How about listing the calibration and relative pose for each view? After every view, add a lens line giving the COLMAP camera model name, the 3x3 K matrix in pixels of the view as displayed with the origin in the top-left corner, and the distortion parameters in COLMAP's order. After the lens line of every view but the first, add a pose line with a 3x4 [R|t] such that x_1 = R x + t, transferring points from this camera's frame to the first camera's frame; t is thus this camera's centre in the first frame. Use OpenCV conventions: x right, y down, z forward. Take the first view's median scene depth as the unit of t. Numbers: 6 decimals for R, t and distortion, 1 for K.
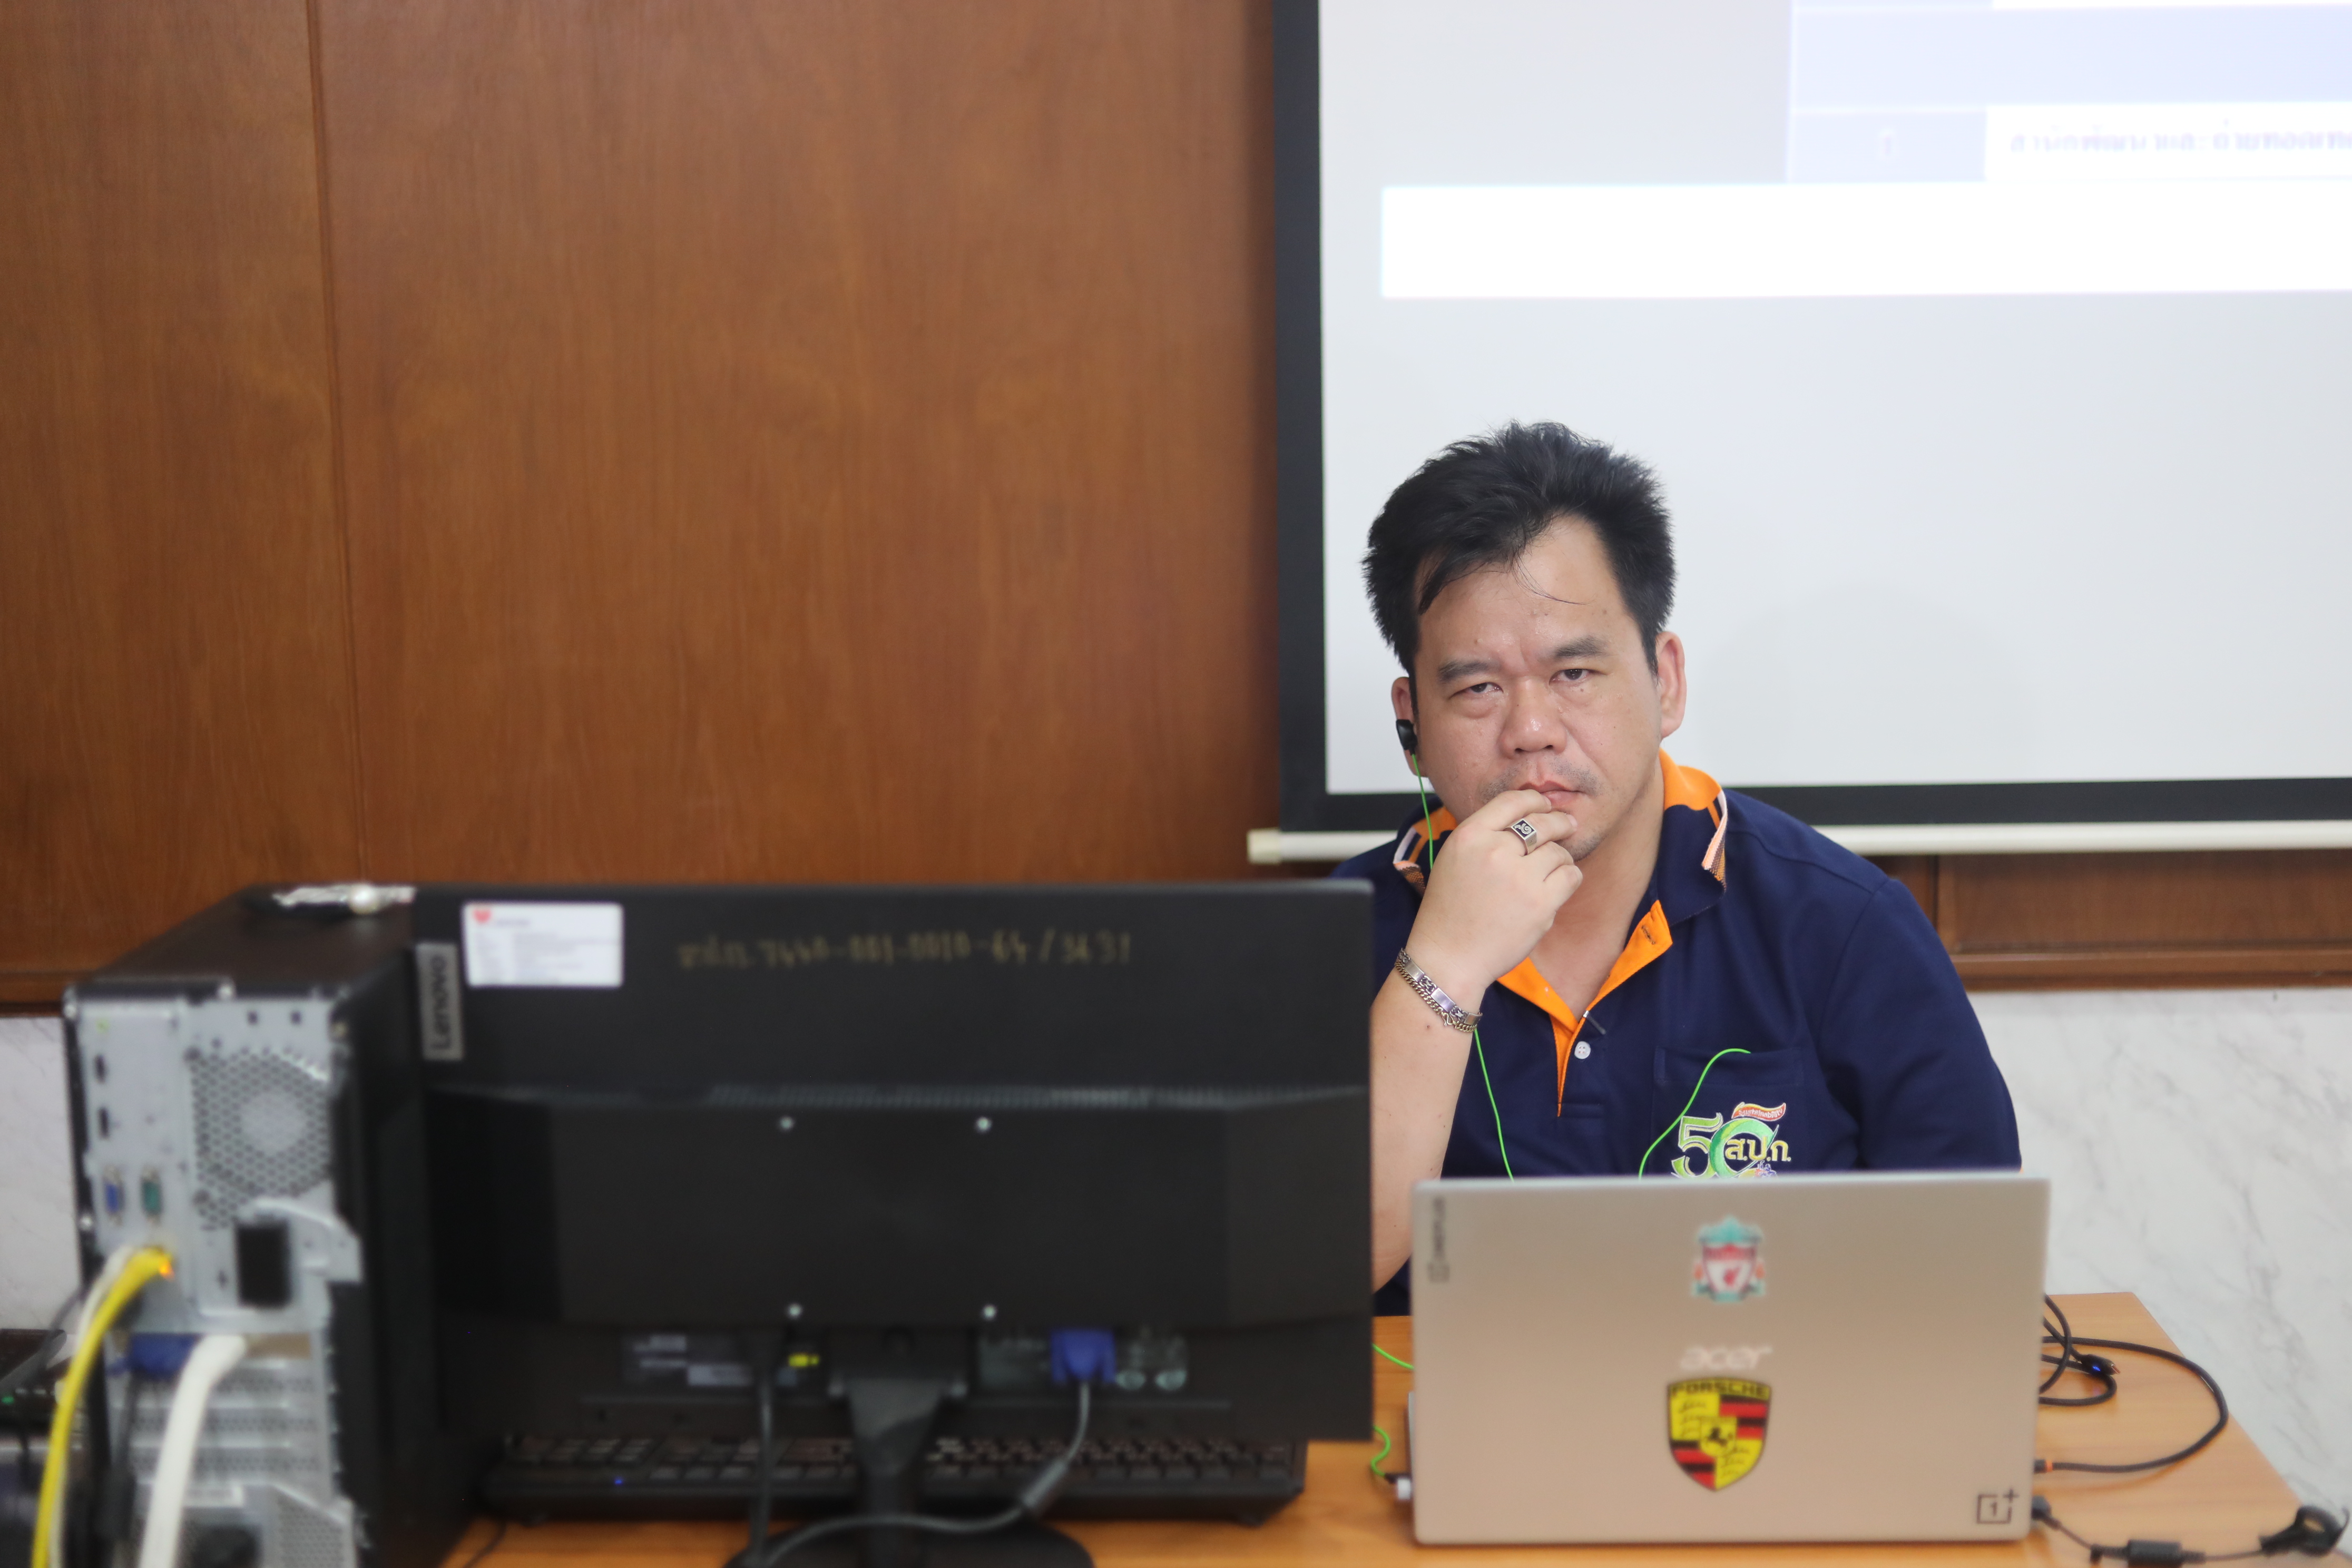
lens RADIAL K [[3417.1, 0, 1176.0], [0, 3417.1, 784.0], [0, 0, 1]] dist [-0.009331, -0.012736]
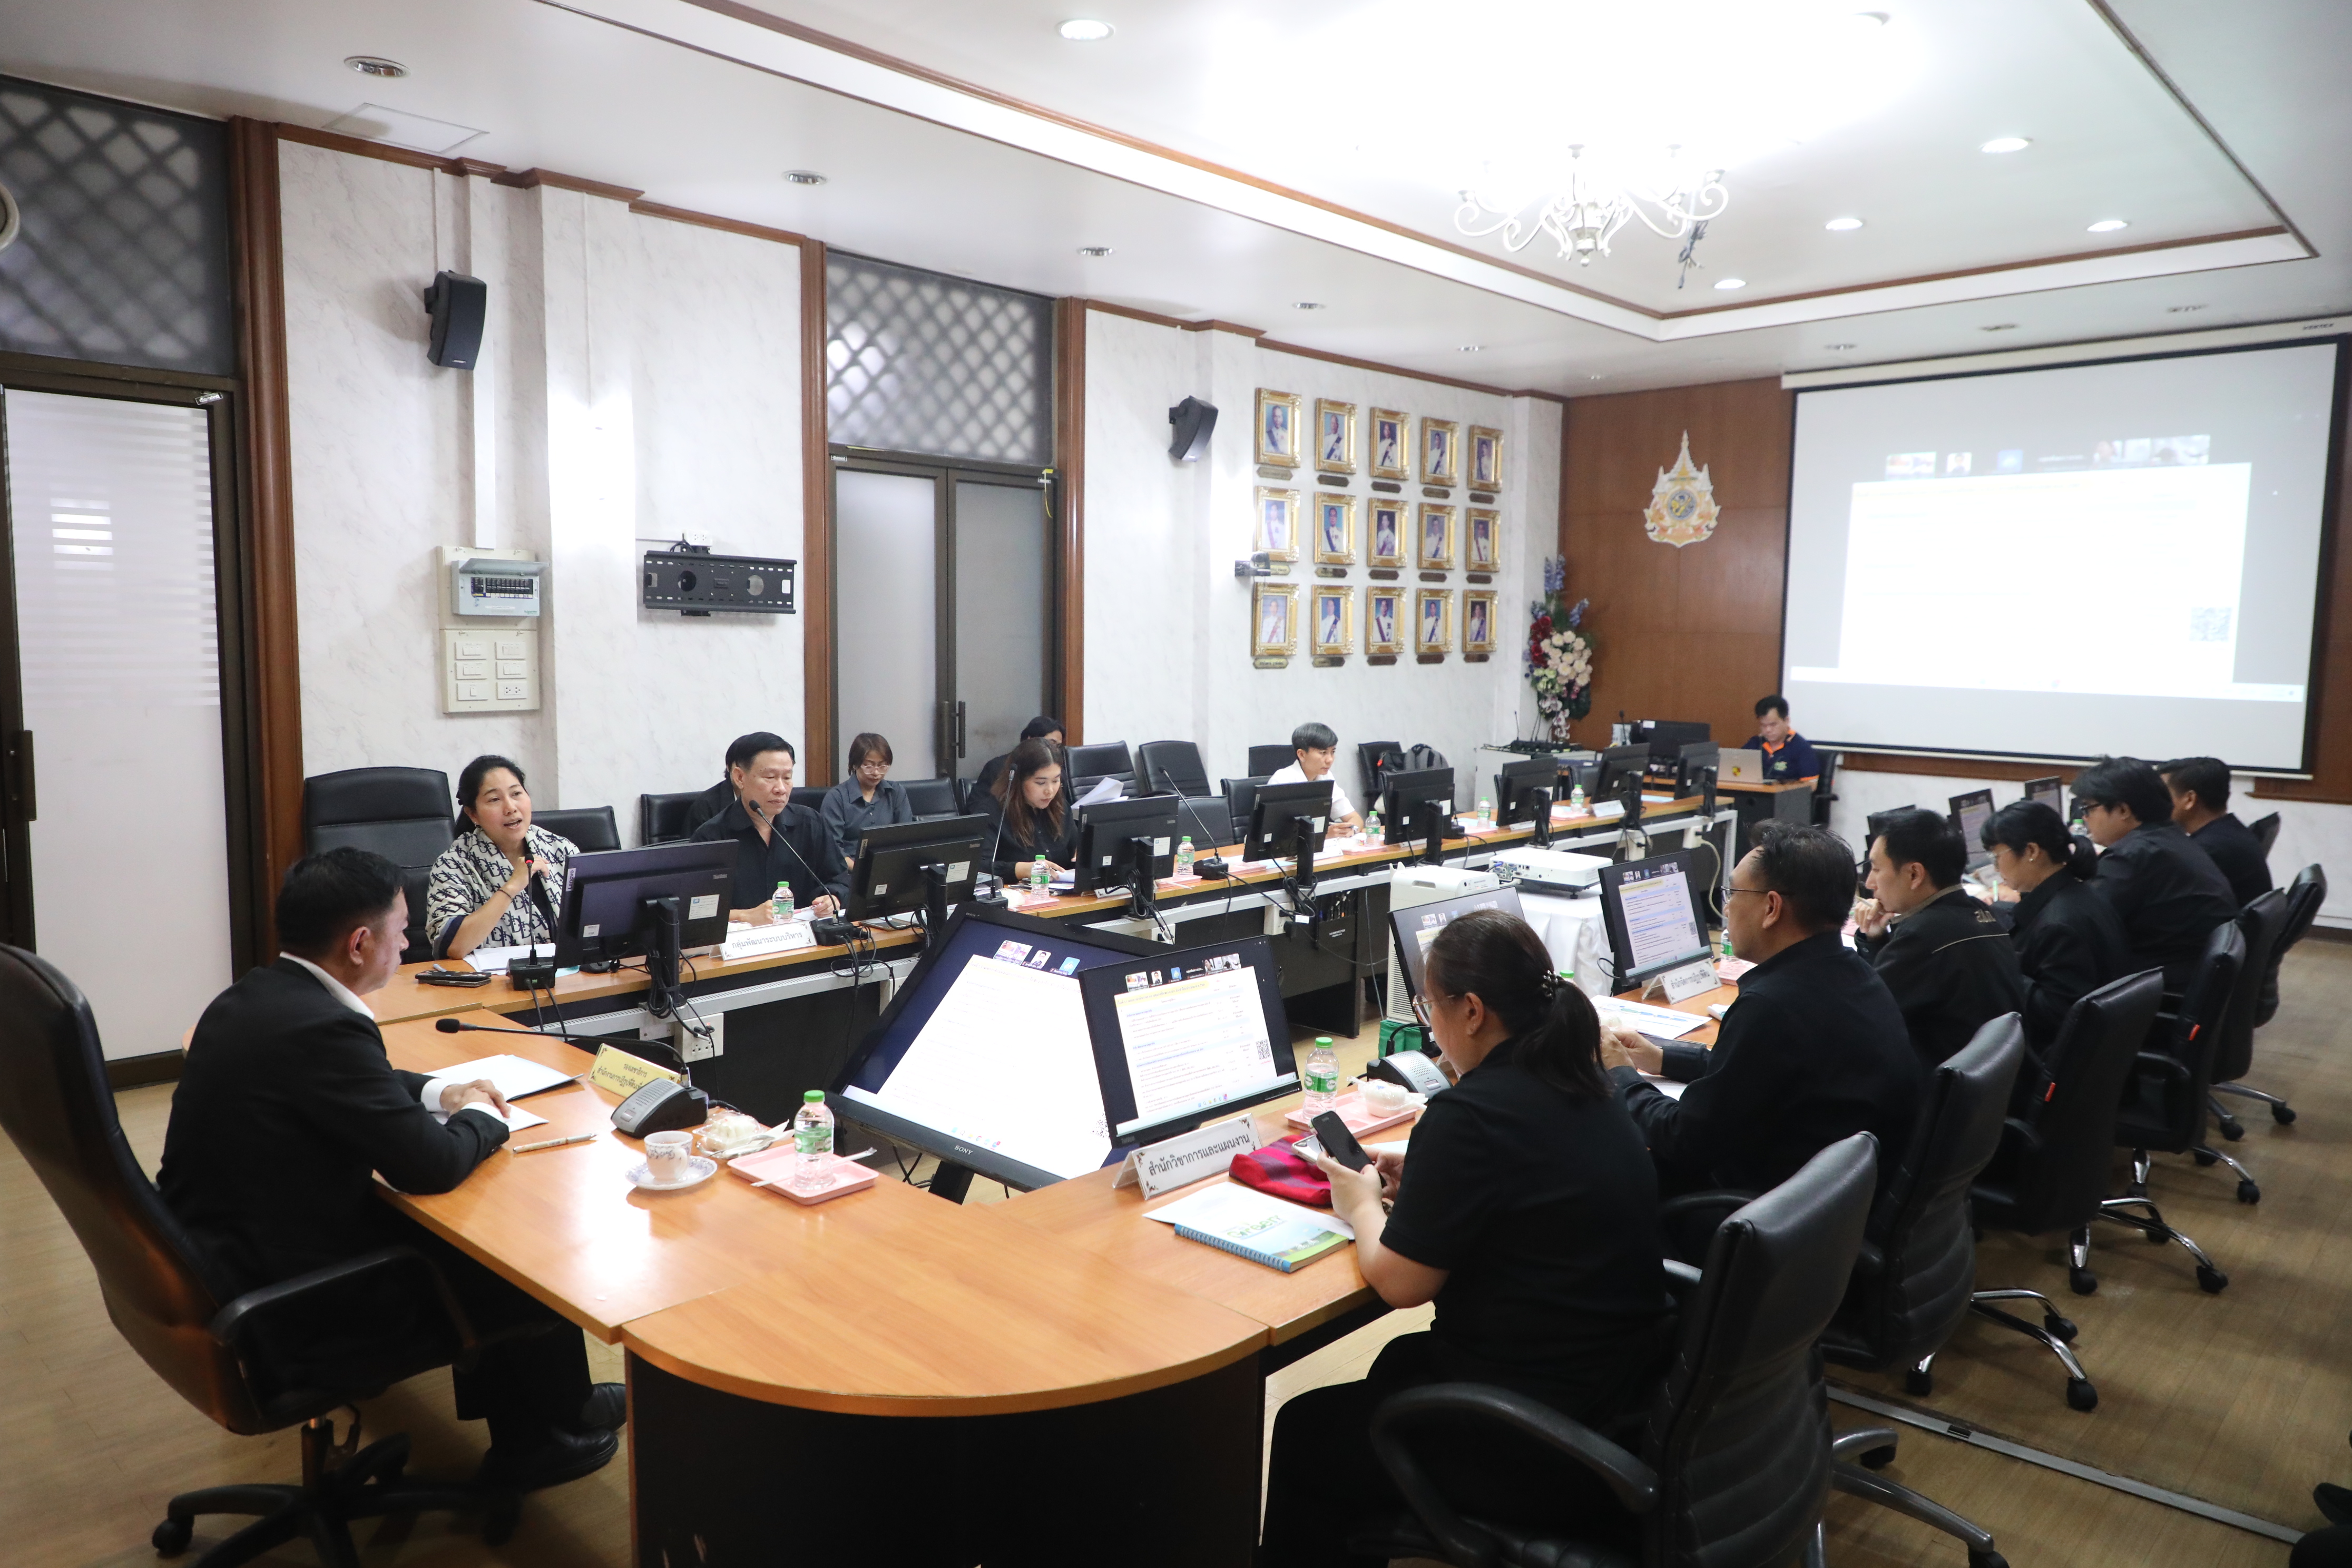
lens RADIAL K [[1543.8, 0, 1176.0], [0, 1543.8, 784.0], [0, 0, 1]] dist [-0.001375, 0.000650]
pose [[0.733308, 0.092123, -0.673626, 2.457853], [-0.136261, 0.990589, -0.012864, 0.588747], [0.666102, 0.101222, 0.738960, -4.488583]]
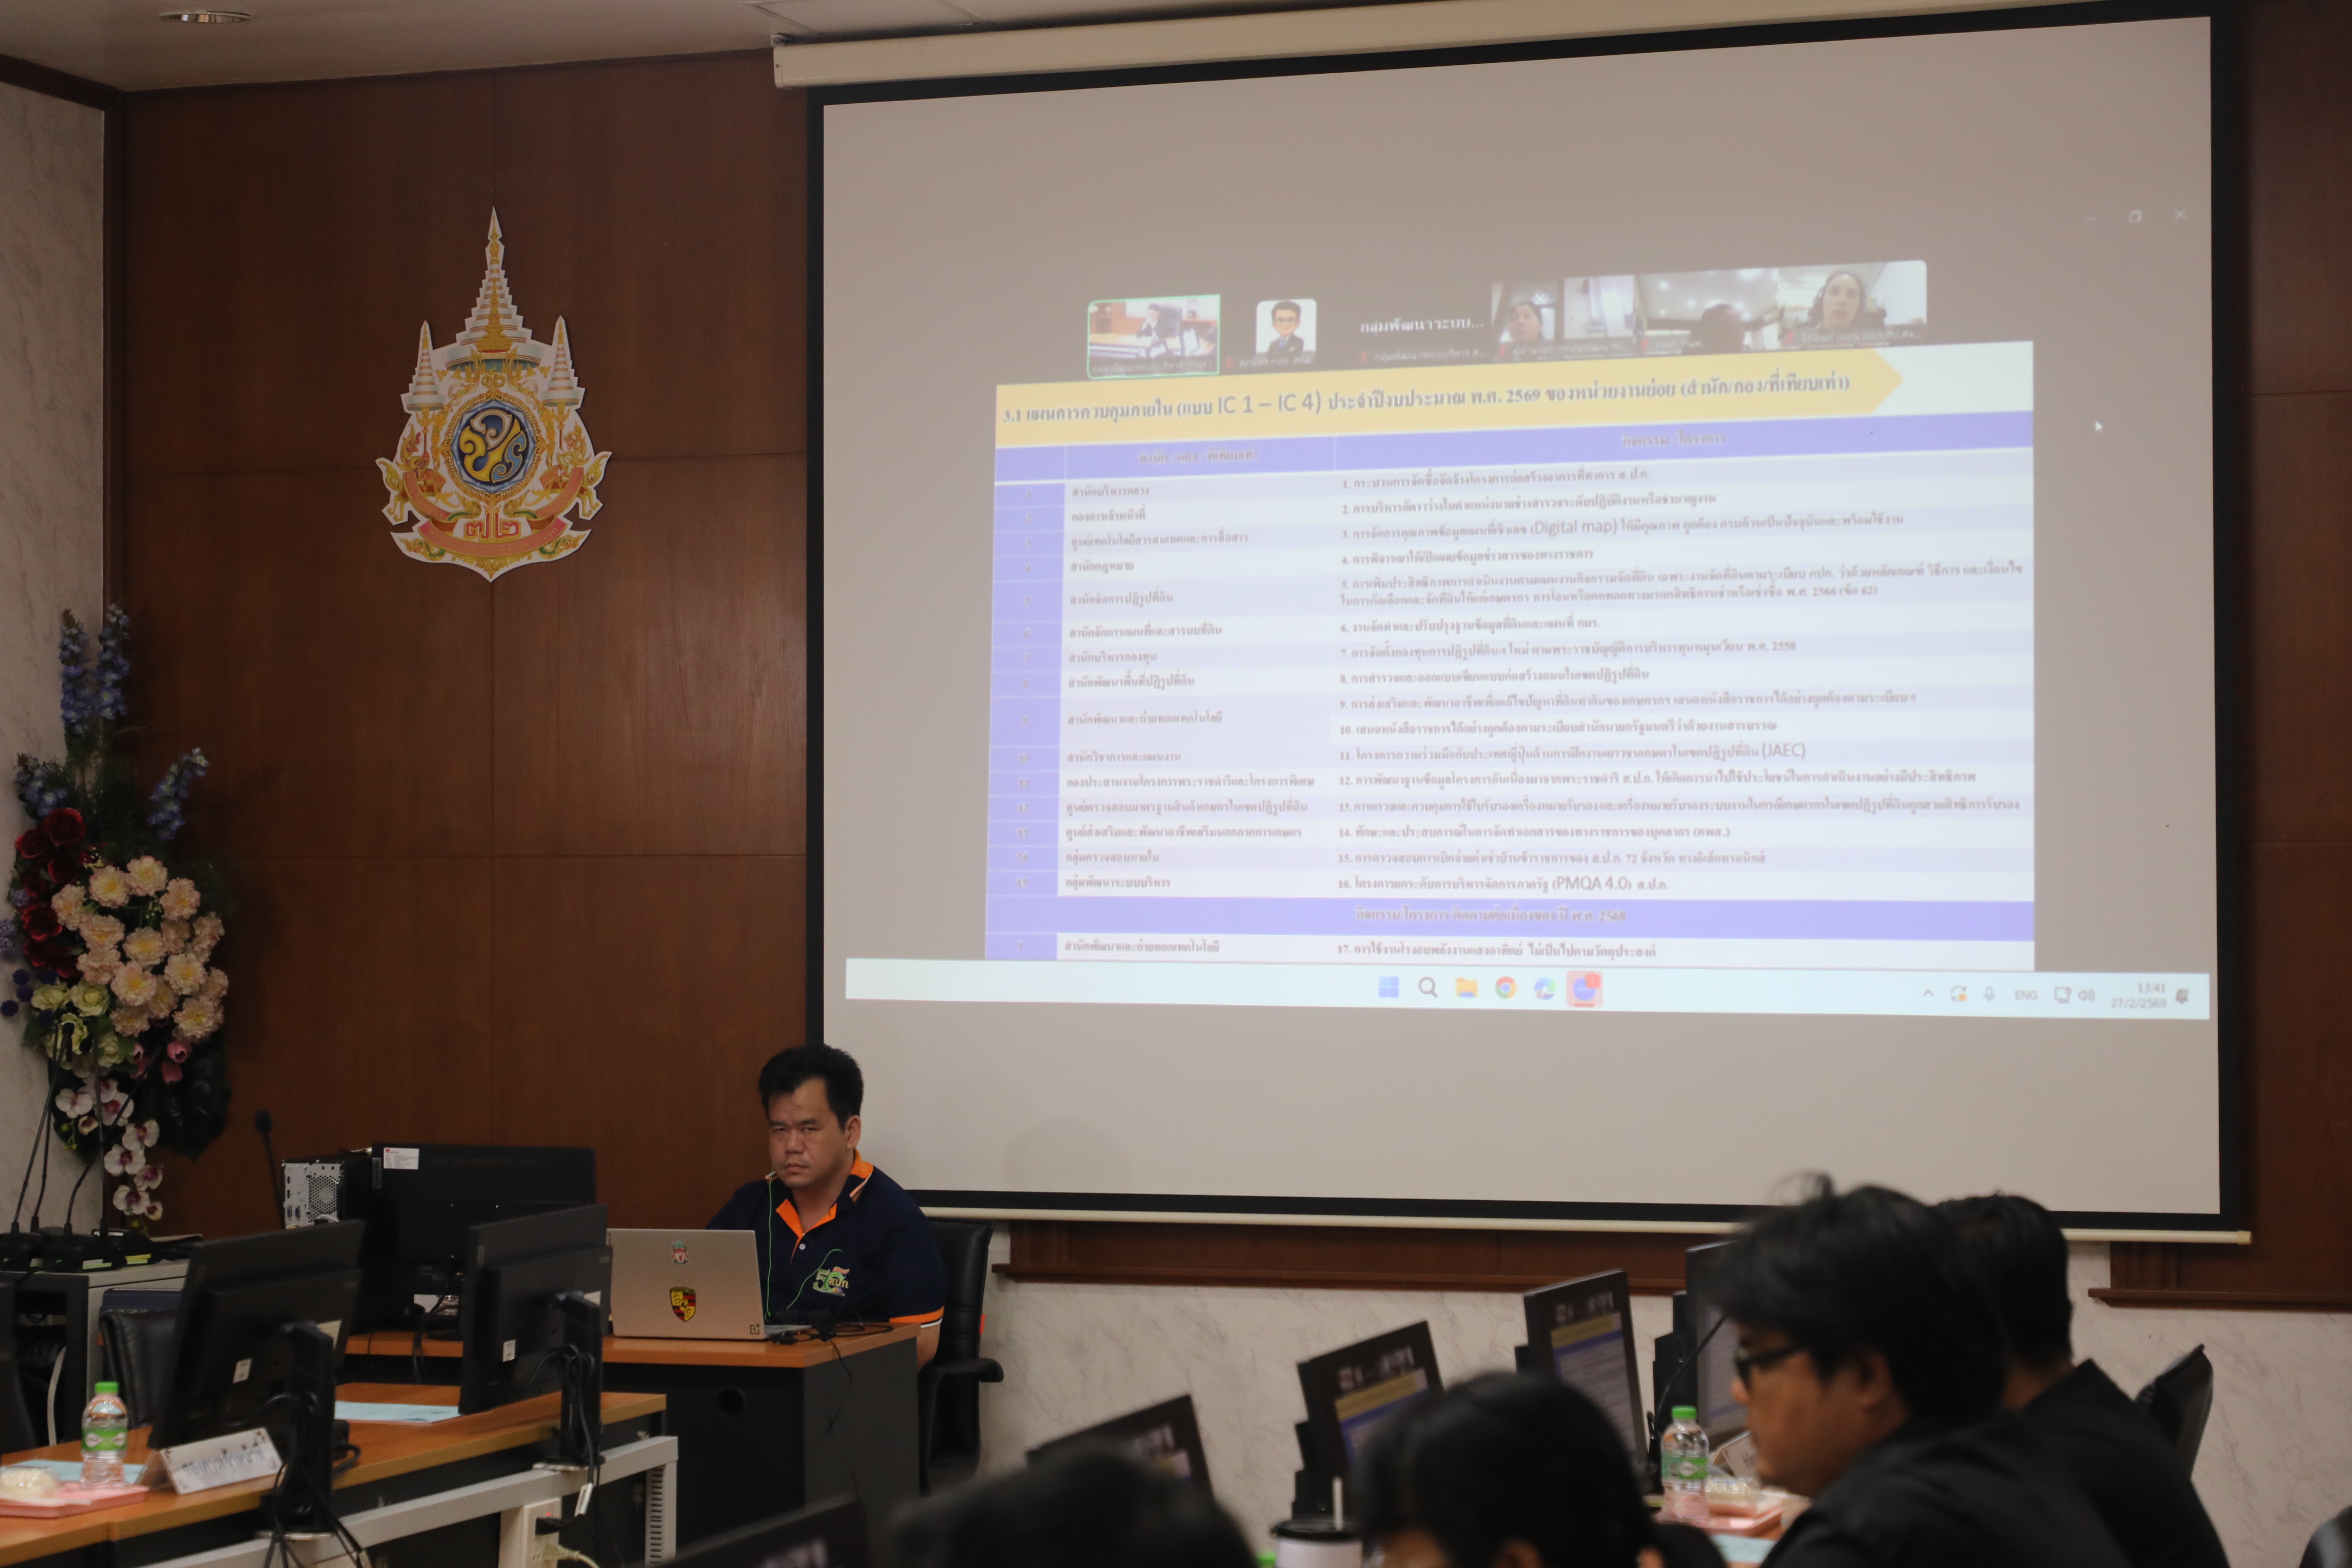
lens RADIAL K [[4732.6, 0, 1176.0], [0, 4732.6, 784.0], [0, 0, 1]] dist [0.007938, -0.272185]
pose [[0.951166, 0.004881, -0.308641, 2.282626], [-0.063073, 0.981852, -0.178851, 0.529656], [0.302167, 0.189584, 0.934212, -3.789969]]
